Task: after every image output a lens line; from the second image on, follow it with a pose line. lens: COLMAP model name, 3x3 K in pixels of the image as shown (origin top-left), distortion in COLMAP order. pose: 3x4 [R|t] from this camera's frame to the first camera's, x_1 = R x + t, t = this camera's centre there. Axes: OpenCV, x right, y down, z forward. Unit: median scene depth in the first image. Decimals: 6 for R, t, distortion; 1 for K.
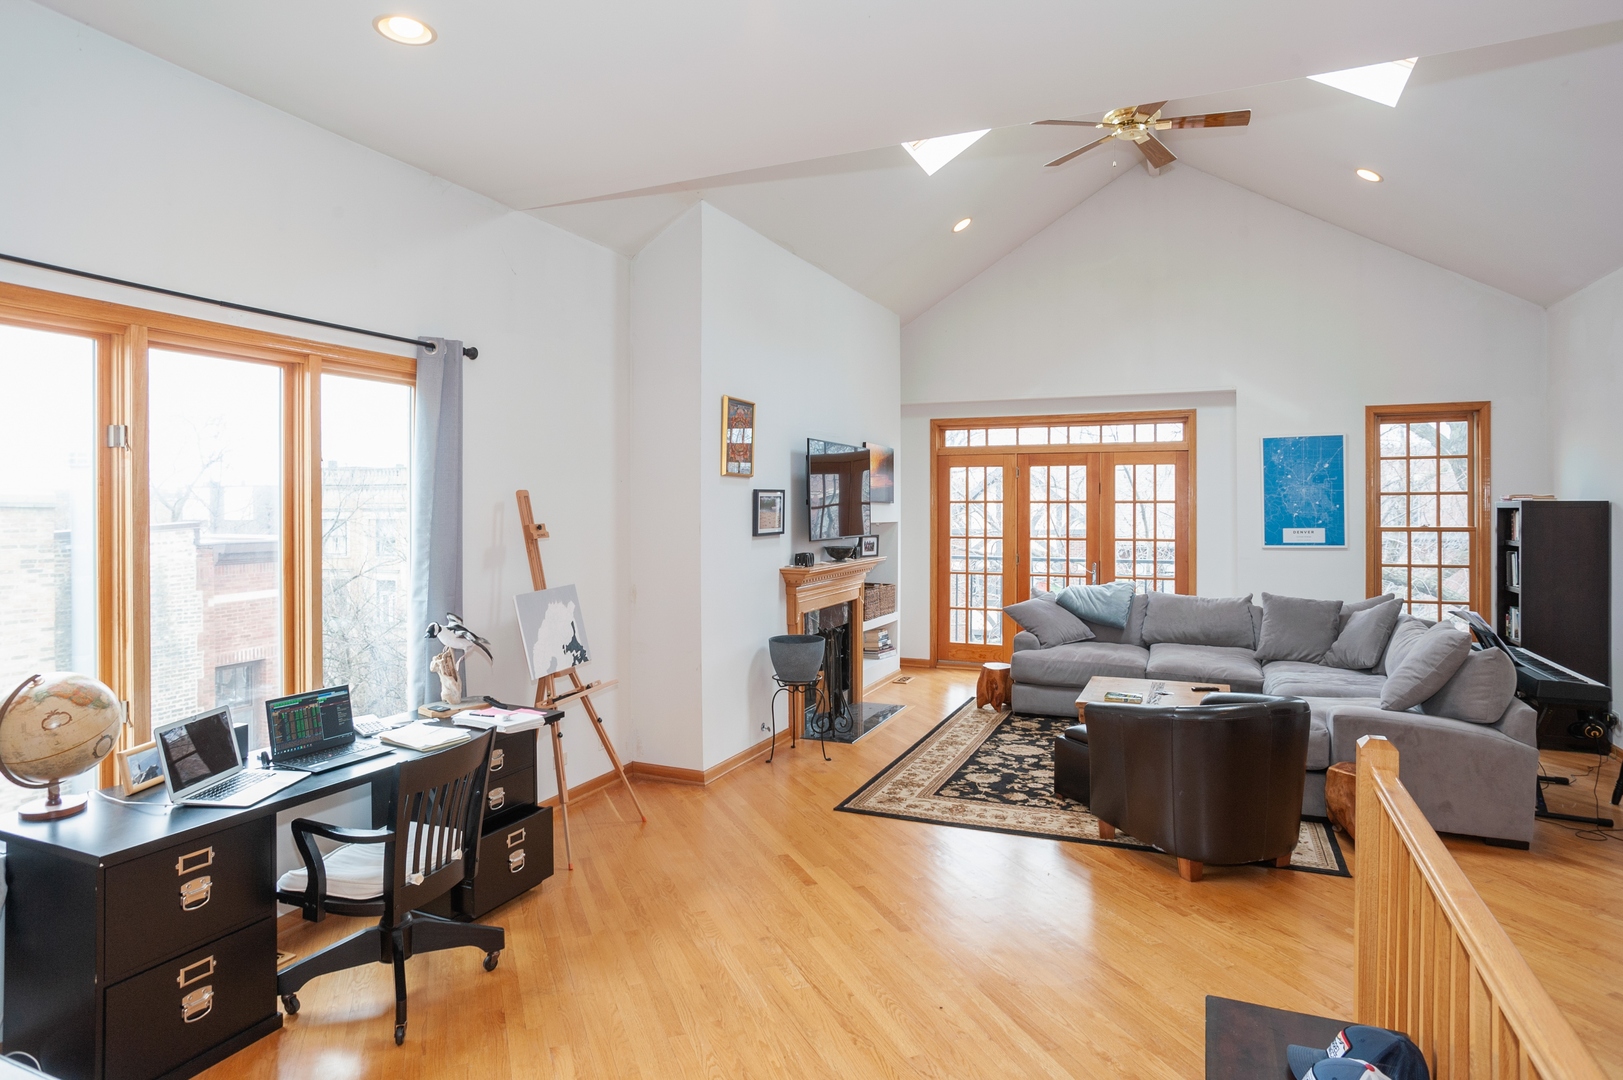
lens RADIAL K [[920.1, 0, 807.3], [0, 920.1, 508.5], [0, 0, 1]] dist [-0.069159, 0.052039]
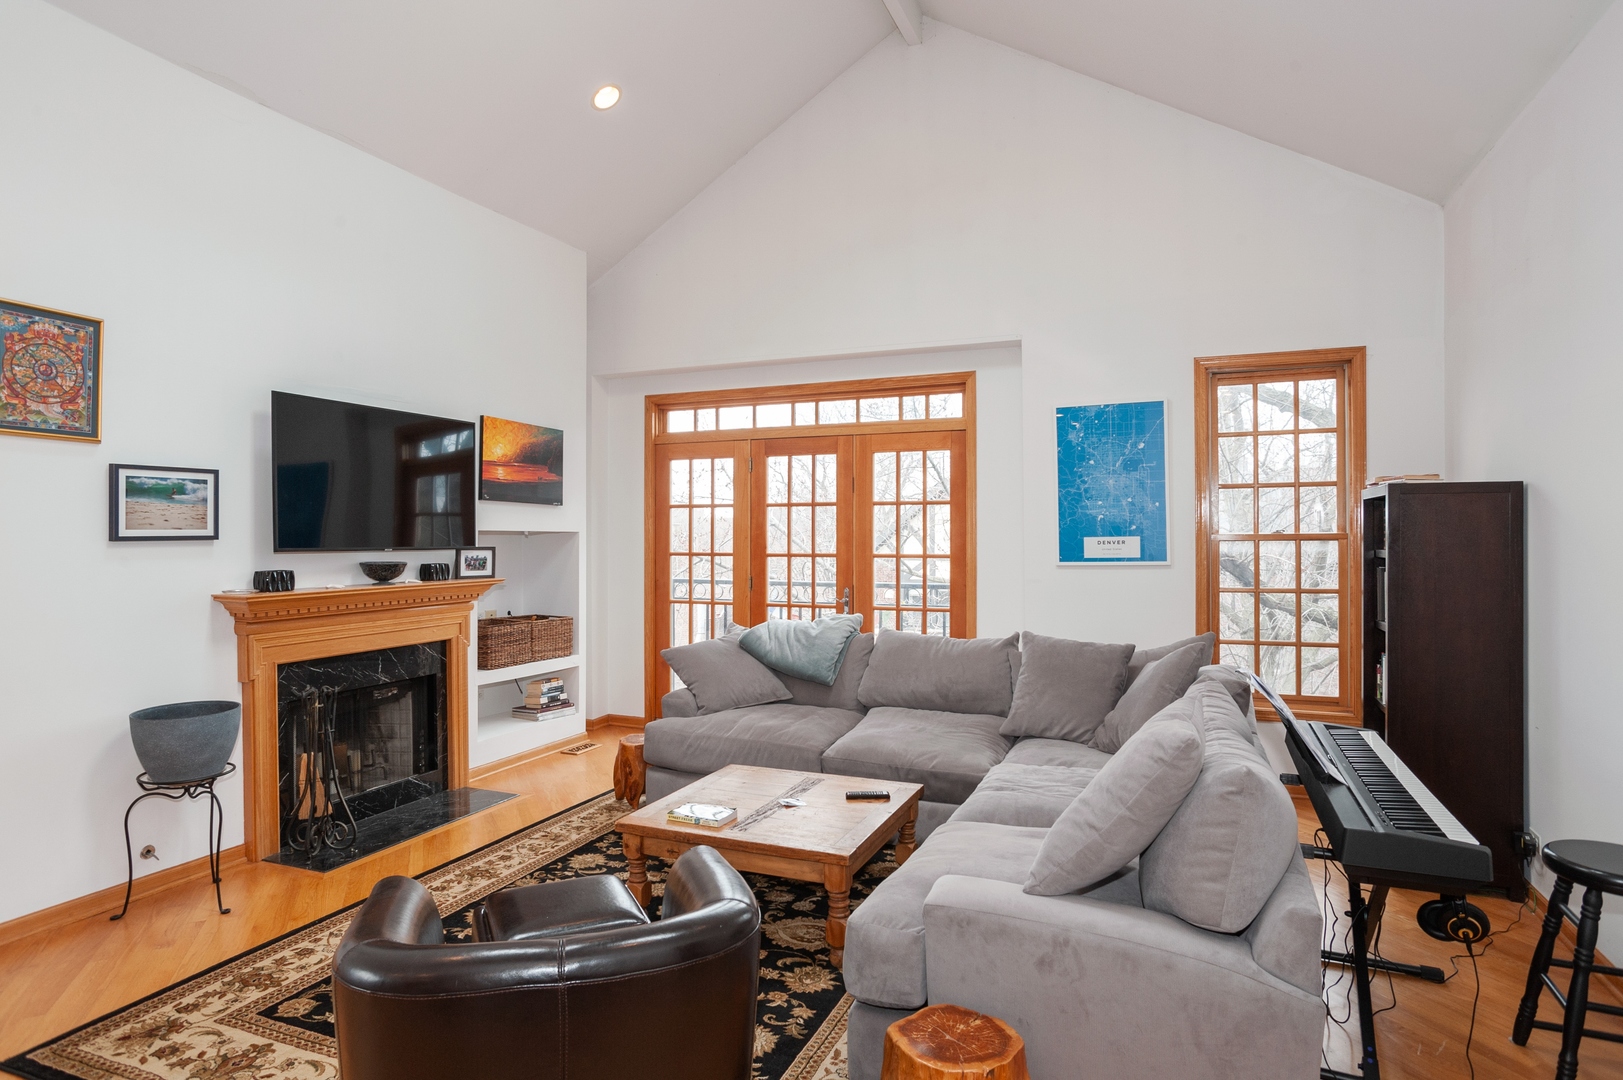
lens RADIAL K [[909.8, 0, 811.5], [0, 909.8, 540.0], [0, 0, 1]] dist [-0.083041, 0.071047]
pose [[0.999818, -0.001228, 0.019044, 0.309020], [0.001178, 0.999996, 0.002651, 0.022395], [-0.019047, -0.002628, 0.999815, 0.318273]]
